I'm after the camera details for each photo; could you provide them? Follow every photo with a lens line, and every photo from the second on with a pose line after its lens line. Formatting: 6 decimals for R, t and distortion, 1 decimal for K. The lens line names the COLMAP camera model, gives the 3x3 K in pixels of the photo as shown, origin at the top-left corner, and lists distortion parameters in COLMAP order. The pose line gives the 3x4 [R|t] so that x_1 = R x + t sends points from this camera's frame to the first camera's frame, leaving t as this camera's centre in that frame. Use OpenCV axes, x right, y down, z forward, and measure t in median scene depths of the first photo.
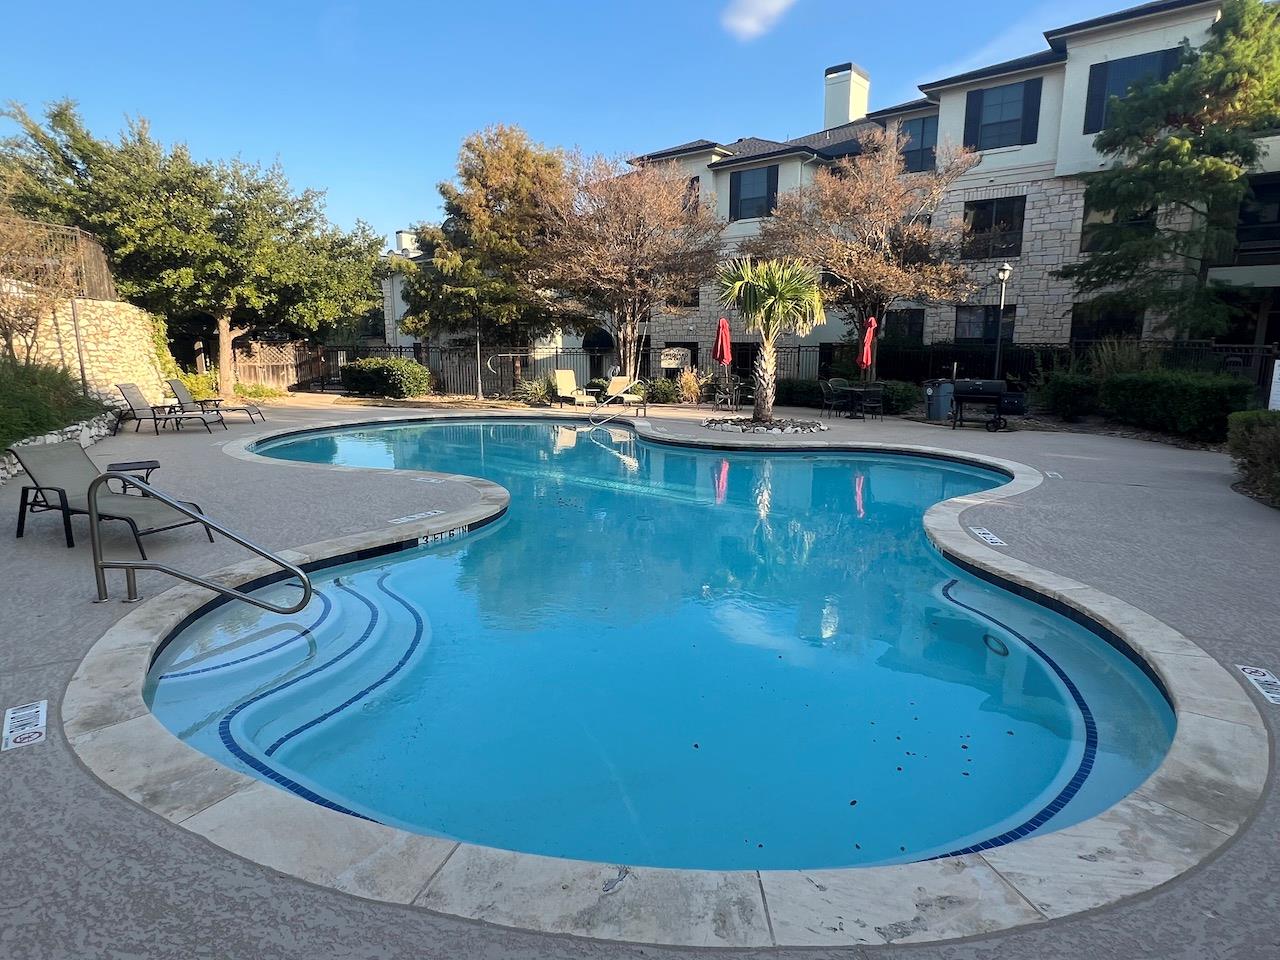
lens RADIAL K [[716.1, 0, 638.9], [0, 716.1, 480.3], [0, 0, 1]] dist [-0.003183, -0.000096]
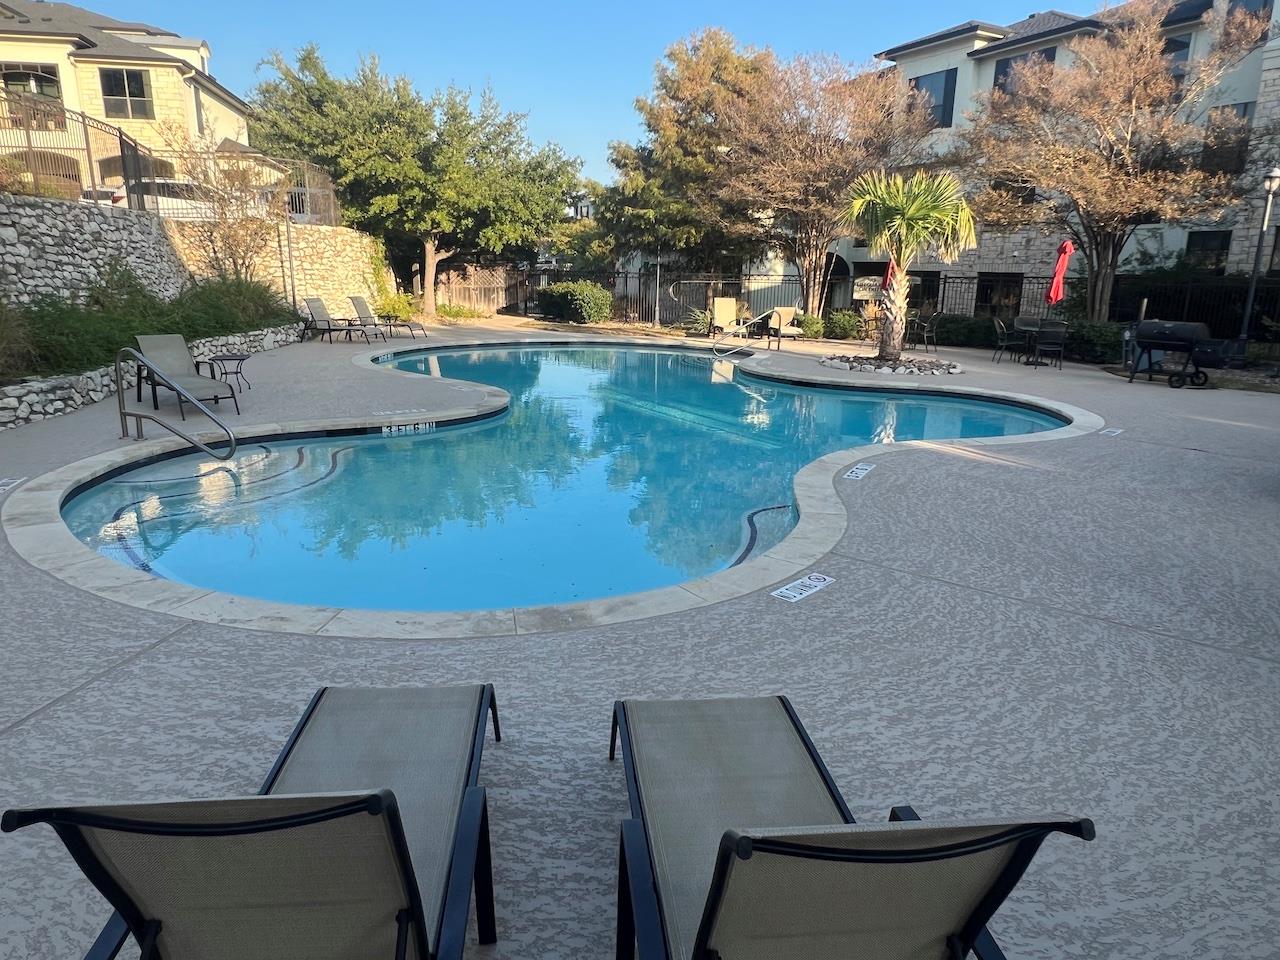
lens RADIAL K [[812.5, 0, 641.0], [0, 812.5, 480.4], [0, 0, 1]] dist [-0.001925, -0.001532]
pose [[0.930828, 0.103830, -0.350398, 0.193506], [-0.082011, 0.993684, 0.076588, 0.010231], [0.356137, -0.042554, 0.933464, -0.038980]]
